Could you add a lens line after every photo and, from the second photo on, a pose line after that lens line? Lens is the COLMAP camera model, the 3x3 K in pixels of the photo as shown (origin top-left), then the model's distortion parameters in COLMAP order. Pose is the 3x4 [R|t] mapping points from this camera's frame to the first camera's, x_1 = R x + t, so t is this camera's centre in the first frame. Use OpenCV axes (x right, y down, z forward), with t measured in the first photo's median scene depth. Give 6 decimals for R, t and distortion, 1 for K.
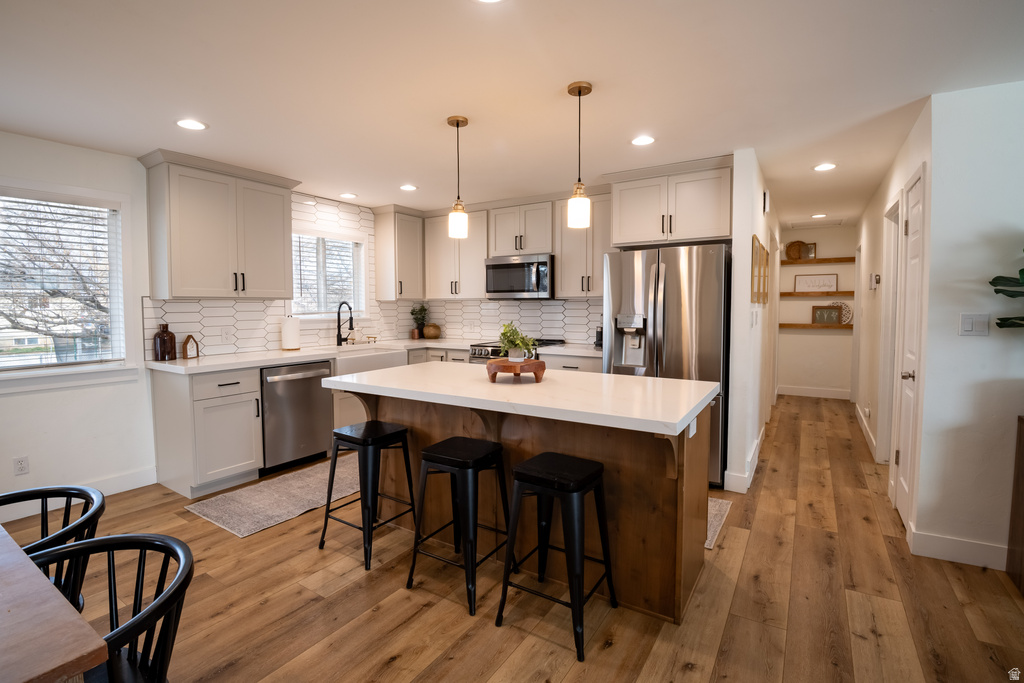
lens RADIAL K [[473.1, 0, 516.1], [0, 473.1, 331.9], [0, 0, 1]] dist [-0.033750, -0.001407]
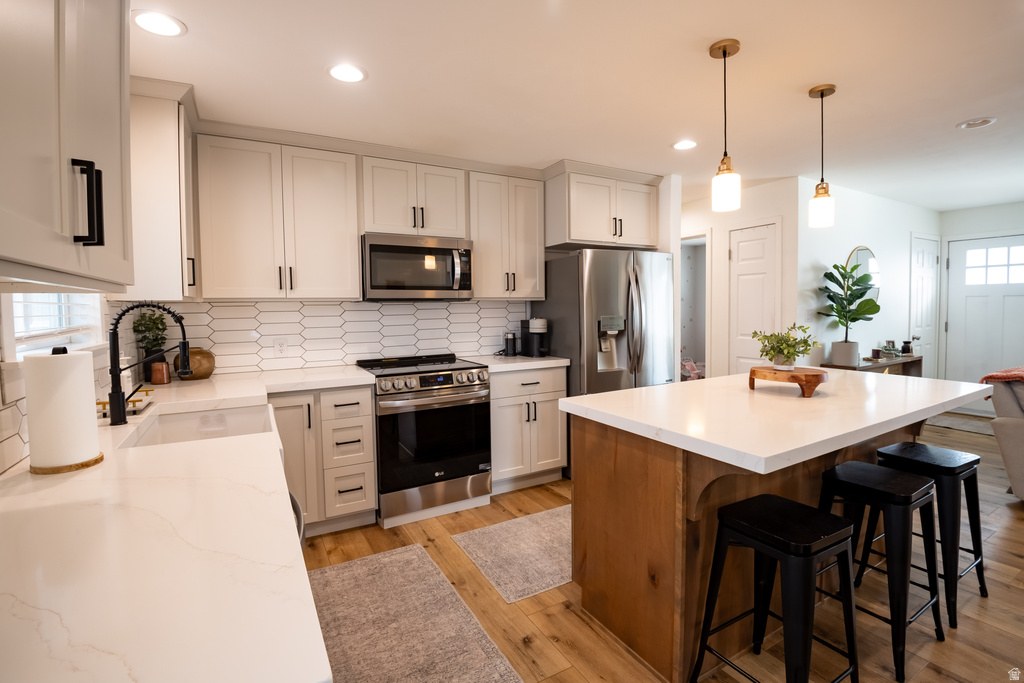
lens RADIAL K [[468.5, 0, 513.6], [0, 468.5, 344.0], [0, 0, 1]] dist [-0.000519, -0.000265]
pose [[0.466720, -0.074555, 0.881257, -0.567173], [0.059869, 0.996818, 0.052625, -0.034966], [-0.882376, 0.028199, 0.469699, 0.592274]]
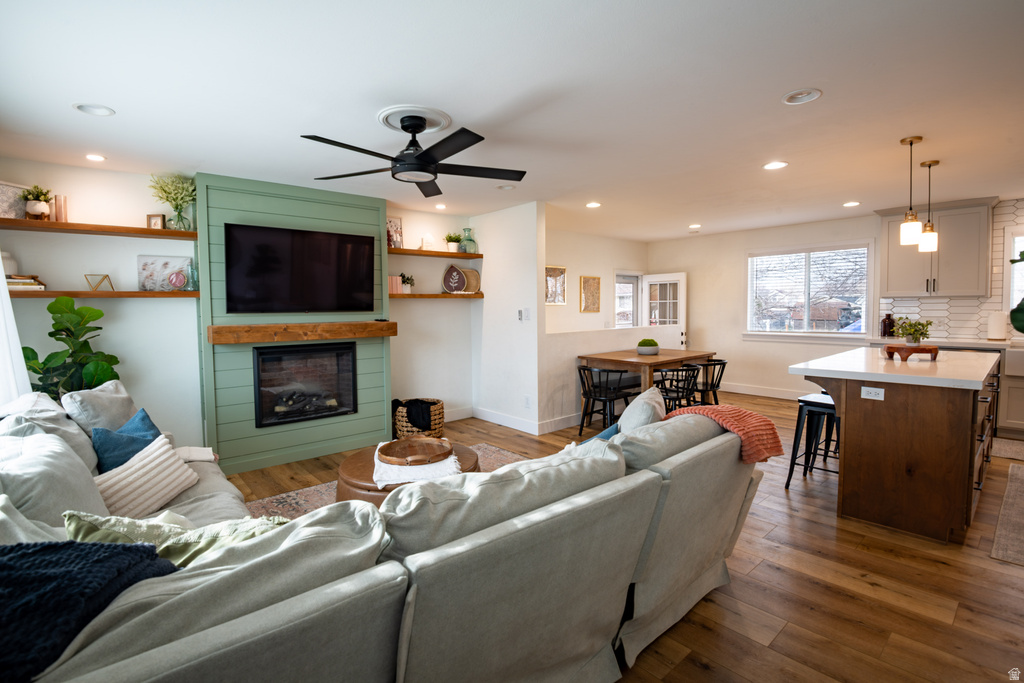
lens RADIAL K [[473.1, 0, 516.1], [0, 473.1, 331.9], [0, 0, 1]] dist [-0.033750, -0.001407]
pose [[-0.282142, 0.058584, -0.957582, 0.879449], [-0.038392, 0.996645, 0.072286, -0.016092], [0.958604, 0.057159, -0.278947, 0.165744]]
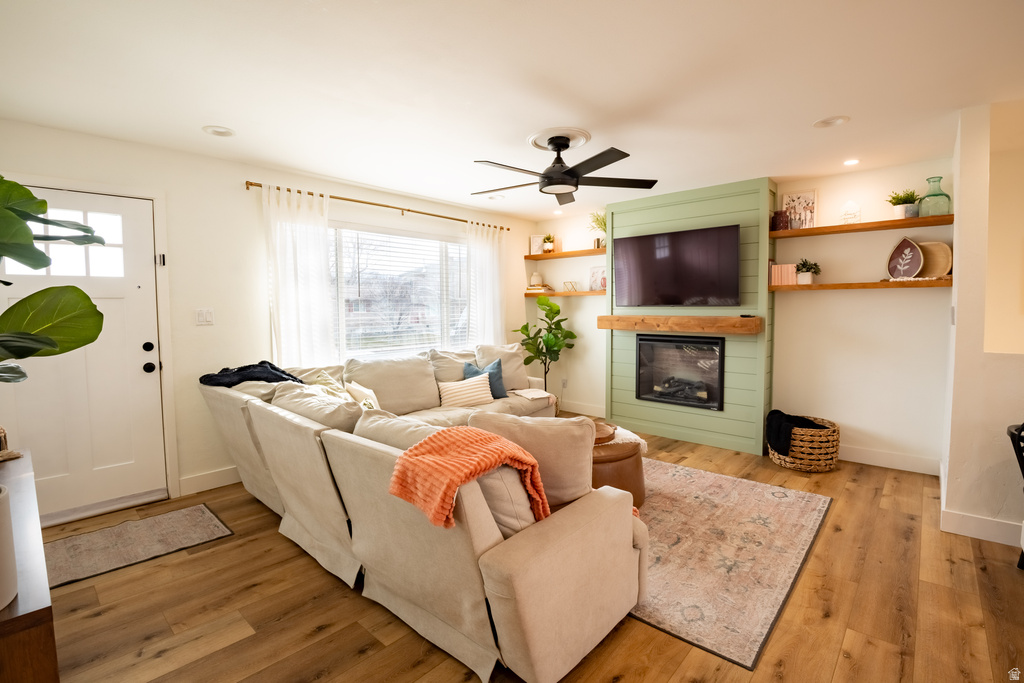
lens RADIAL K [[473.1, 0, 516.1], [0, 473.1, 331.9], [0, 0, 1]] dist [-0.033750, -0.001407]
pose [[-0.984464, 0.002459, 0.175568, 0.287347], [0.021152, 0.994281, 0.104684, -0.030034], [-0.174306, 0.106771, -0.978886, 0.561230]]
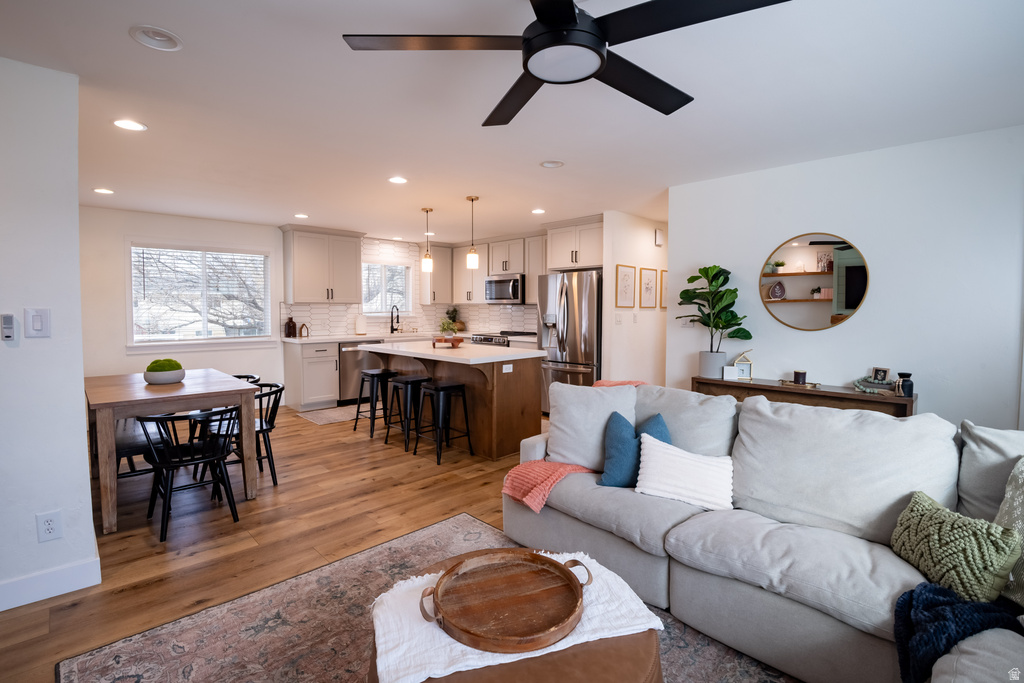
lens RADIAL K [[468.1, 0, 513.6], [0, 468.1, 333.8], [0, 0, 1]] dist [-0.026821, -0.000376]
pose [[0.974008, 0.019167, -0.225703, 0.382762], [-0.019341, 0.999812, 0.001440, 0.021534], [0.225688, 0.002963, 0.974195, -0.438260]]
